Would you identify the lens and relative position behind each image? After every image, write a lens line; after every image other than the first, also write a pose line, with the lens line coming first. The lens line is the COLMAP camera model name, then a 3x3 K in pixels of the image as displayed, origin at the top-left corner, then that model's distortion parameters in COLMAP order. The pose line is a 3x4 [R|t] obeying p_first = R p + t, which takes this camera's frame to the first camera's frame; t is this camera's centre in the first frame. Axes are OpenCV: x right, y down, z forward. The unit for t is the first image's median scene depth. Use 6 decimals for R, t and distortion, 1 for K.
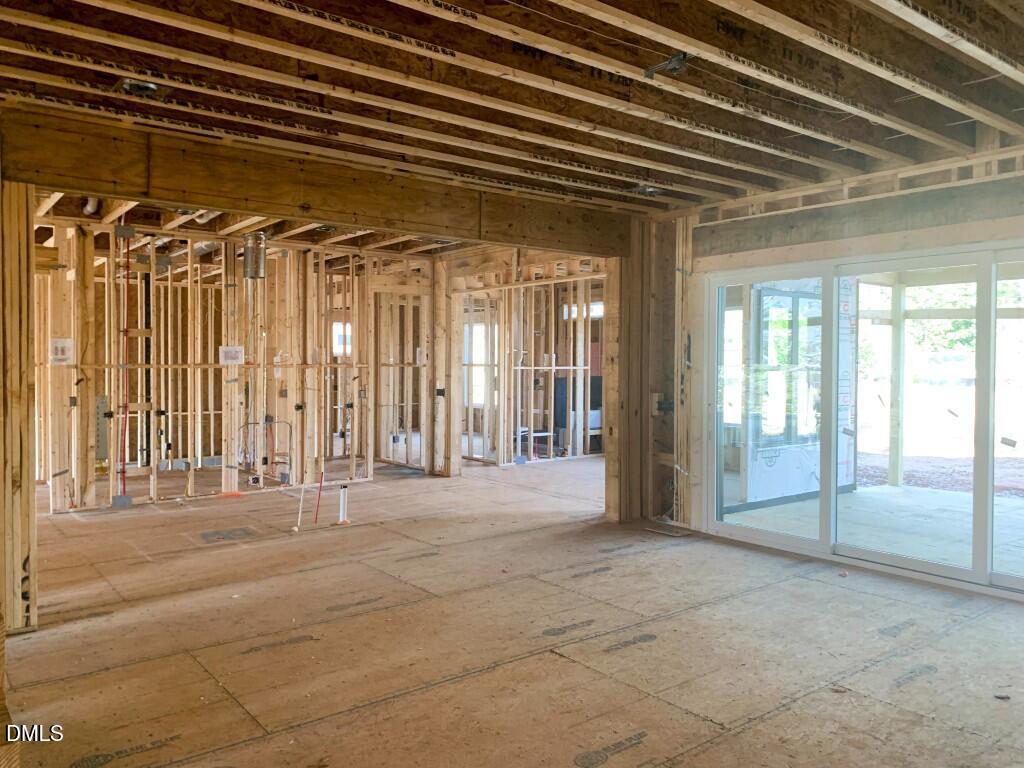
lens RADIAL K [[805.7, 0, 512.0], [0, 805.7, 384.0], [0, 0, 1]] dist [0.057300, -0.049164]
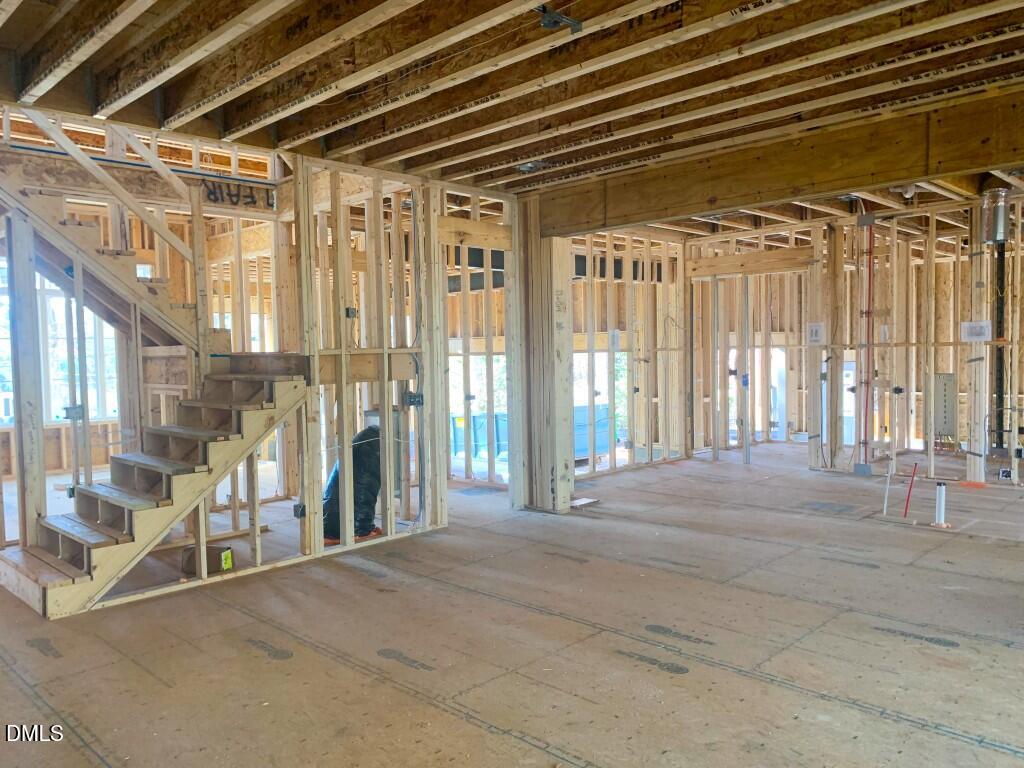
lens RADIAL K [[805.7, 0, 512.0], [0, 805.7, 384.0], [0, 0, 1]] dist [0.057300, -0.049164]
pose [[0.102962, 0.036697, -0.994008, 0.924977], [-0.007842, 0.999318, 0.036080, -0.009969], [0.994654, 0.004080, 0.103180, 0.708278]]
